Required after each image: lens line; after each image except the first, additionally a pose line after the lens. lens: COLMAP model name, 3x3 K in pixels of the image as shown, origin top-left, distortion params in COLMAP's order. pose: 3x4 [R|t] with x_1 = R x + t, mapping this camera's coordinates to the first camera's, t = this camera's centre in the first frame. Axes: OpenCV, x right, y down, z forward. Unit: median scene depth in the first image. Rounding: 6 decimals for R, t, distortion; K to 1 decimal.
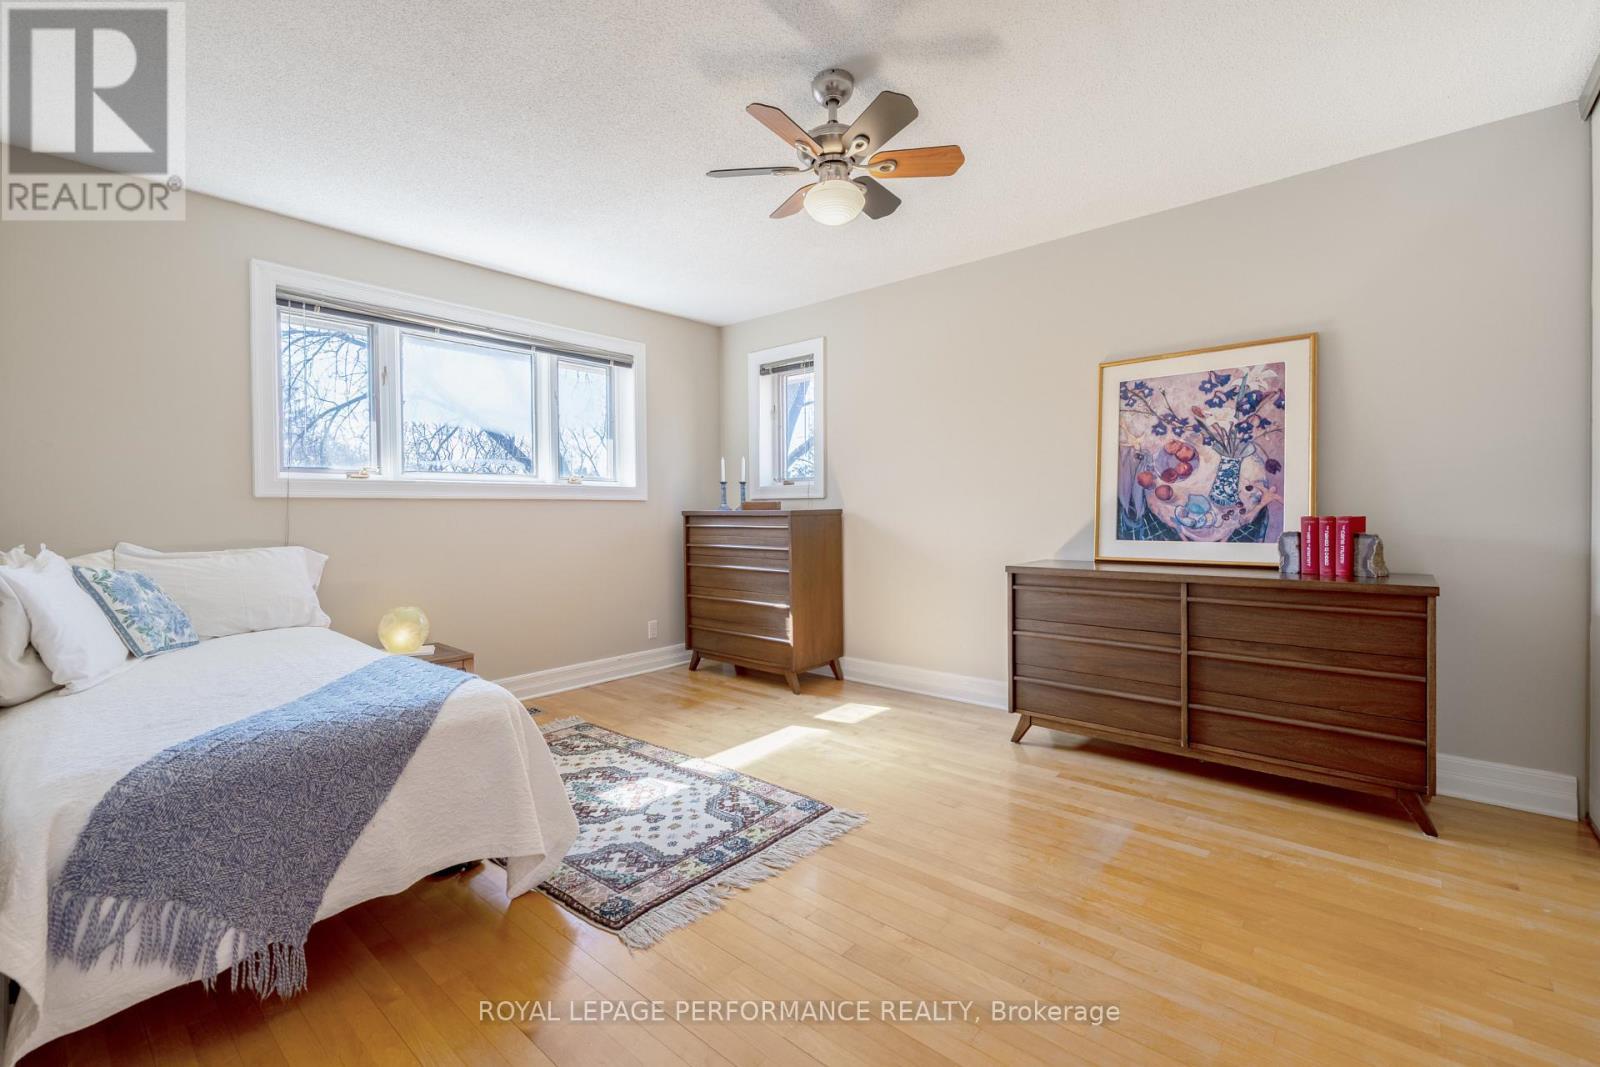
lens RADIAL K [[693.5, 0, 796.6], [0, 693.5, 503.4], [0, 0, 1]] dist [0.000292, -0.000960]
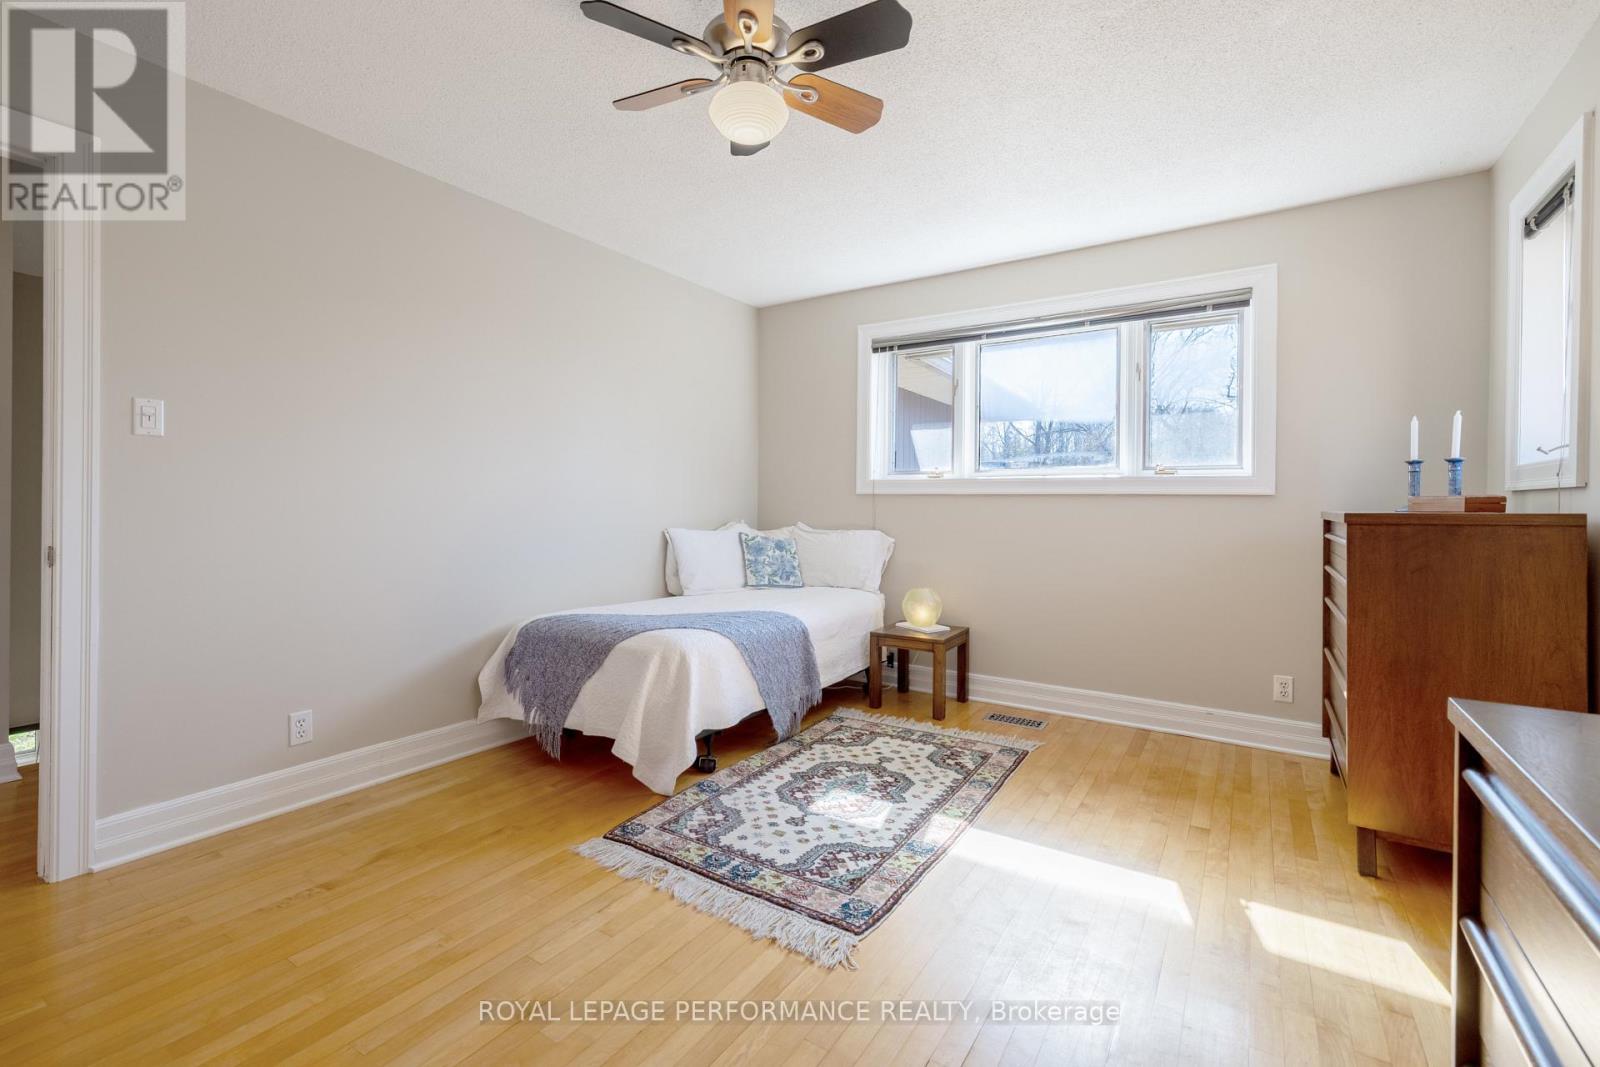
lens RADIAL K [[693.5, 0, 796.6], [0, 693.5, 503.4], [0, 0, 1]] dist [0.000292, -0.000960]
pose [[0.123990, 0.006999, -0.992259, 0.659482], [-0.002887, 0.999973, 0.006692, 0.000656], [0.992279, 0.002035, 0.124007, 0.763561]]
